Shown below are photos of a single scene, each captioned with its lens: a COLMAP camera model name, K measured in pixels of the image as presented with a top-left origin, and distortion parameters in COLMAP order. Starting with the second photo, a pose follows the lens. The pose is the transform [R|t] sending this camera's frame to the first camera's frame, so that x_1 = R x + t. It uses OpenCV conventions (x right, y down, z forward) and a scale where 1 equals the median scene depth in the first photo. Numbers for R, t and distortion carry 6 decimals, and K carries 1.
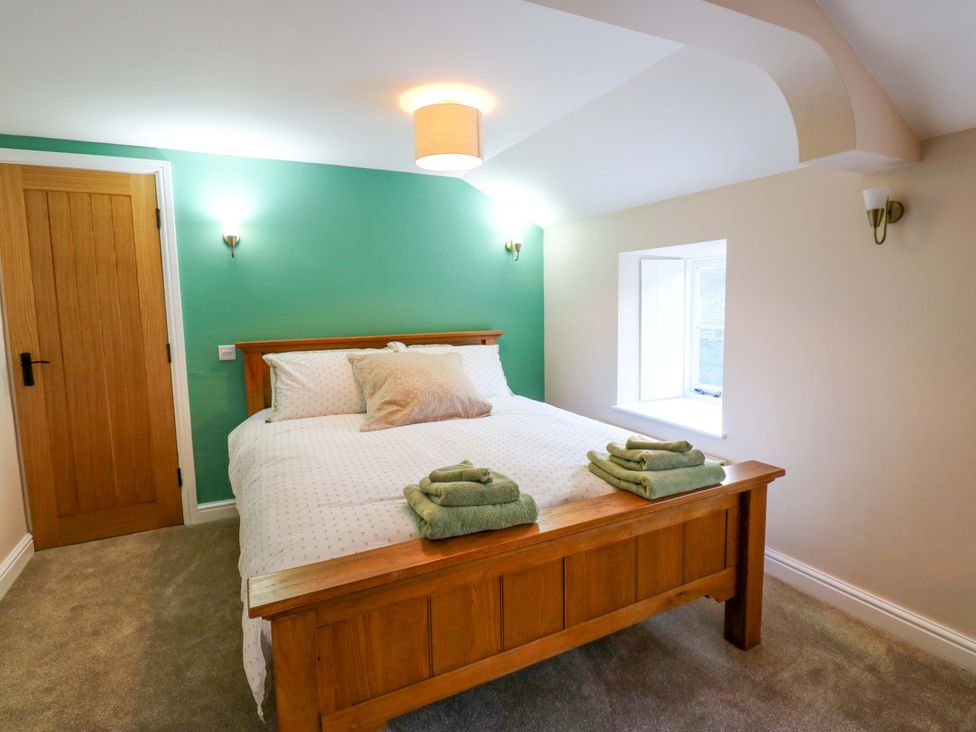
lens RADIAL K [[513.9, 0, 498.0], [0, 513.9, 356.8], [0, 0, 1]] dist [0.002939, -0.015407]
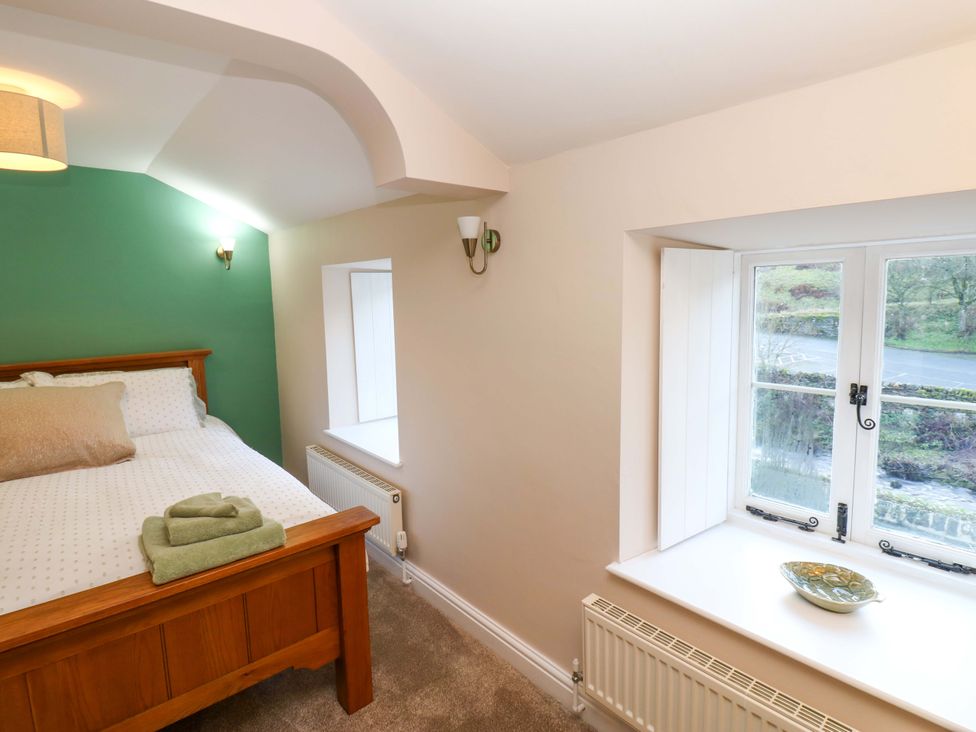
lens RADIAL K [[513.9, 0, 498.0], [0, 513.9, 356.8], [0, 0, 1]] dist [0.002939, -0.015407]
pose [[0.969373, -0.029481, 0.243818, 0.349384], [0.026218, 0.999518, 0.016618, -0.051178], [-0.244190, -0.009717, 0.969679, 0.030274]]
